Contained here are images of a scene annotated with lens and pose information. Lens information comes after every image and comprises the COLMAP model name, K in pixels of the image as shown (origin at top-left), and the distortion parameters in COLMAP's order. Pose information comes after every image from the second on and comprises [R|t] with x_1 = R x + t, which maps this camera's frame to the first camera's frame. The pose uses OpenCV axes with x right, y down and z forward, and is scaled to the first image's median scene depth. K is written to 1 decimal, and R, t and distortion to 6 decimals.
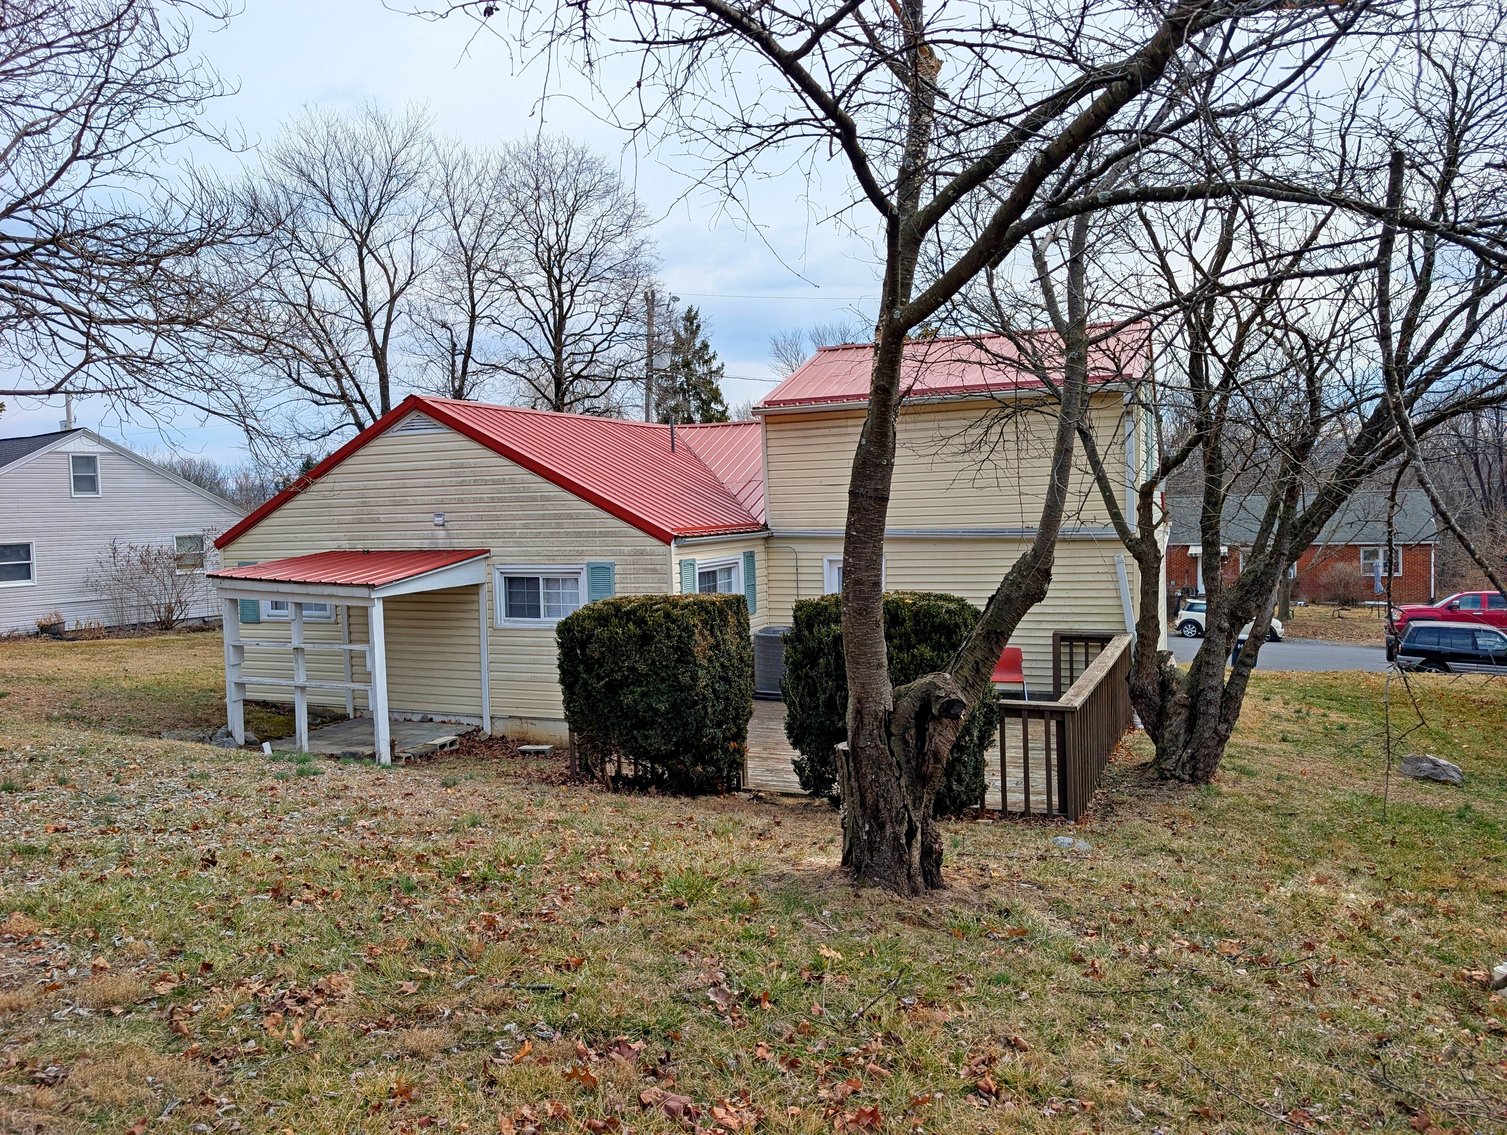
lens RADIAL K [[1066.5, 0, 753.5], [0, 1066.5, 567.5], [0, 0, 1]] dist [0.069679, -0.044713]
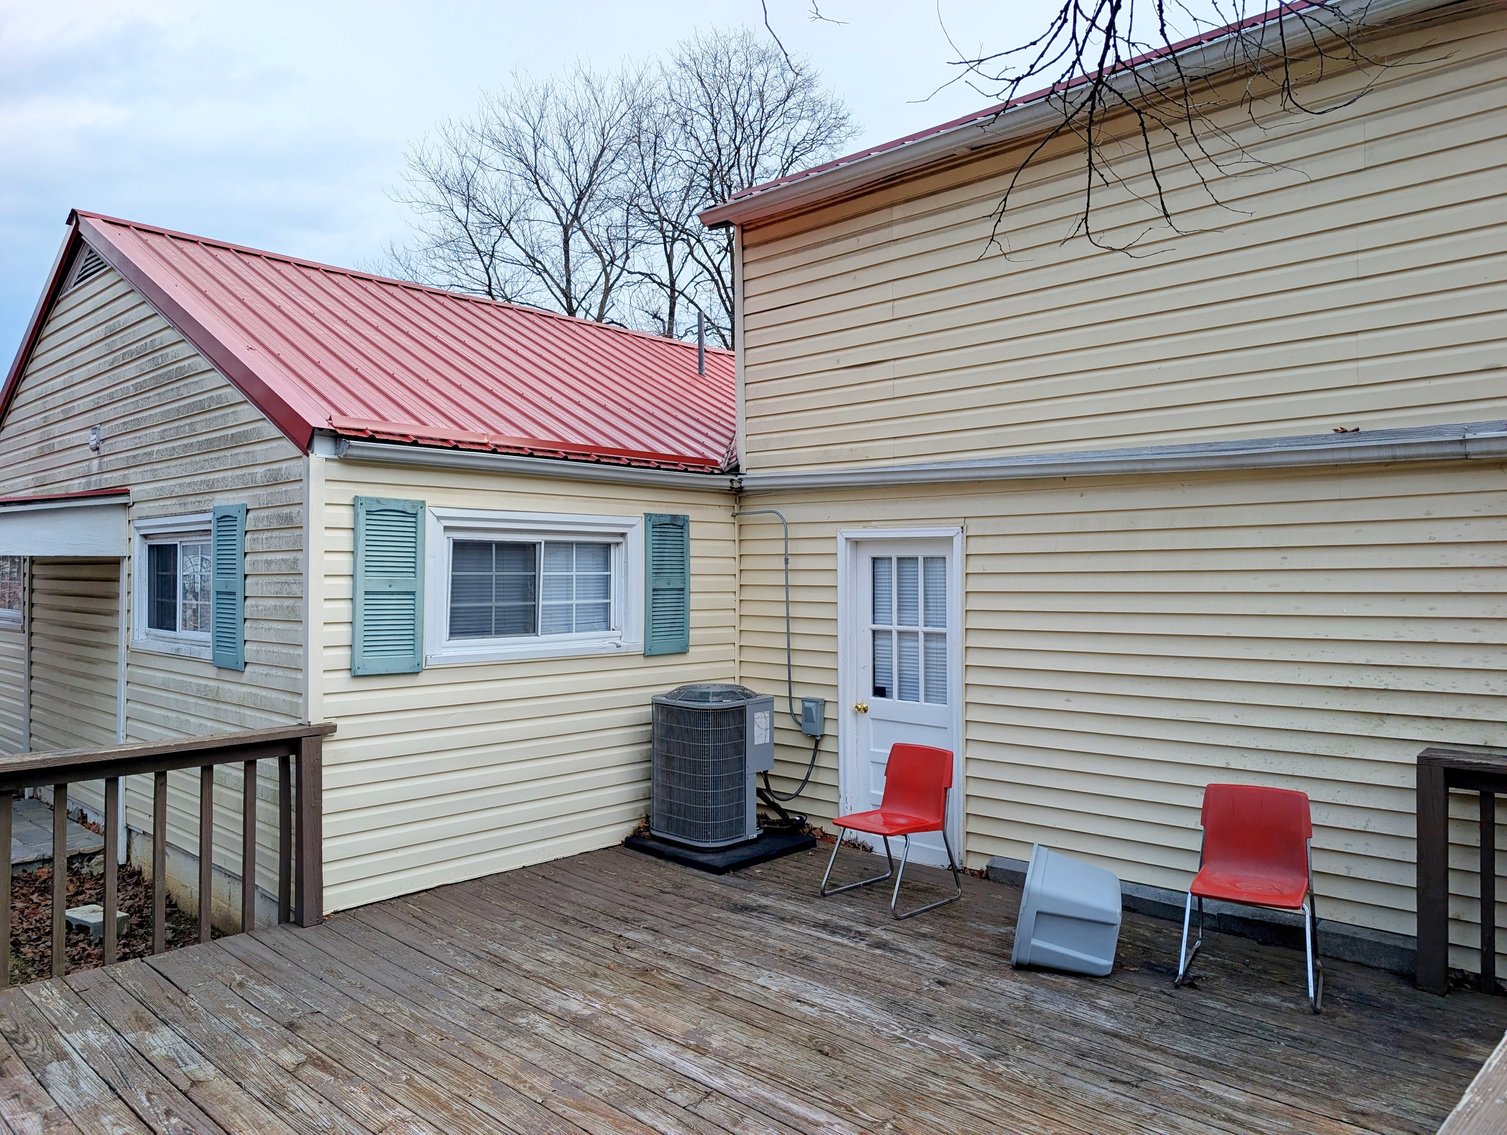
lens RADIAL K [[1066.5, 0, 753.5], [0, 1066.5, 567.5], [0, 0, 1]] dist [0.069679, -0.044713]
pose [[0.939005, 0.027756, -0.342781, 0.211074], [-0.046865, 0.997767, -0.047589, 0.031706], [0.340694, 0.060751, 0.938209, 0.651418]]
